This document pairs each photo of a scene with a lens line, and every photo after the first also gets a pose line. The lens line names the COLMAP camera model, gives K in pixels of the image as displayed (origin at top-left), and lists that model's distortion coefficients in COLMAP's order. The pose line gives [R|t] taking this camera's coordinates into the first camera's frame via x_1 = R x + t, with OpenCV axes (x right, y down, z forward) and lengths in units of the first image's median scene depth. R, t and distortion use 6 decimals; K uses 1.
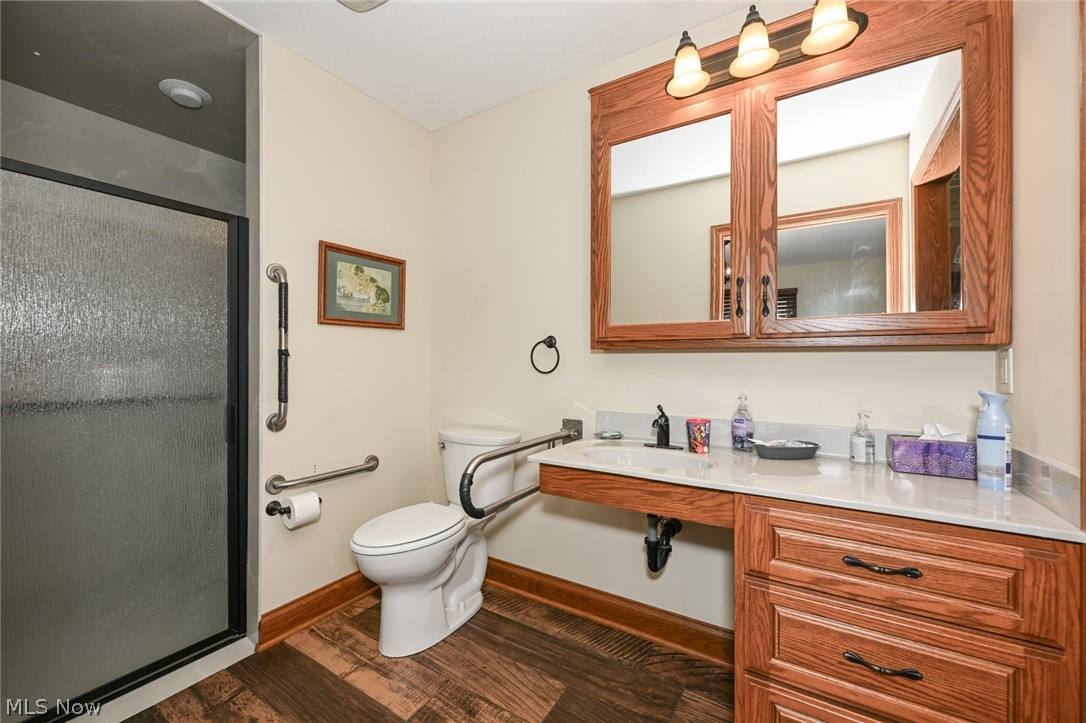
lens RADIAL K [[437.1, 0, 536.2], [0, 437.1, 361.4], [0, 0, 1]] dist [-0.003080, -0.000077]
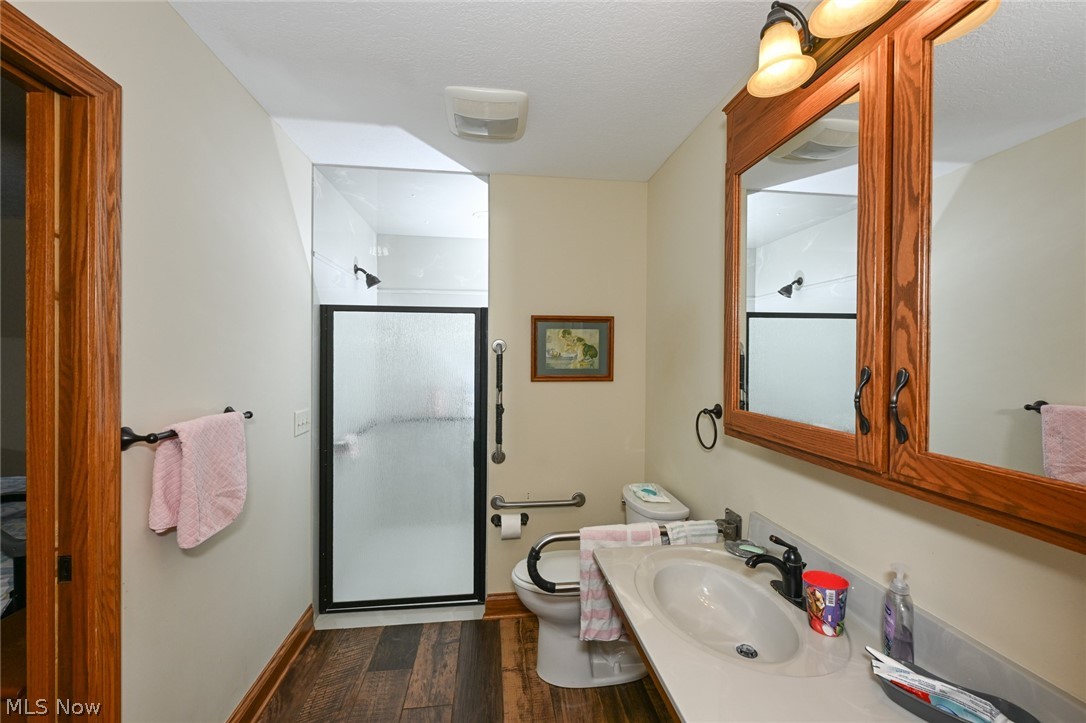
lens RADIAL K [[437.1, 0, 542.8], [0, 437.1, 358.3], [0, 0, 1]] dist [-0.003080, -0.000077]
pose [[0.636720, 0.004179, -0.771084, 0.484764], [0.000229, 0.999984, 0.005609, -0.157104], [0.771095, -0.003748, 0.636709, 0.219222]]
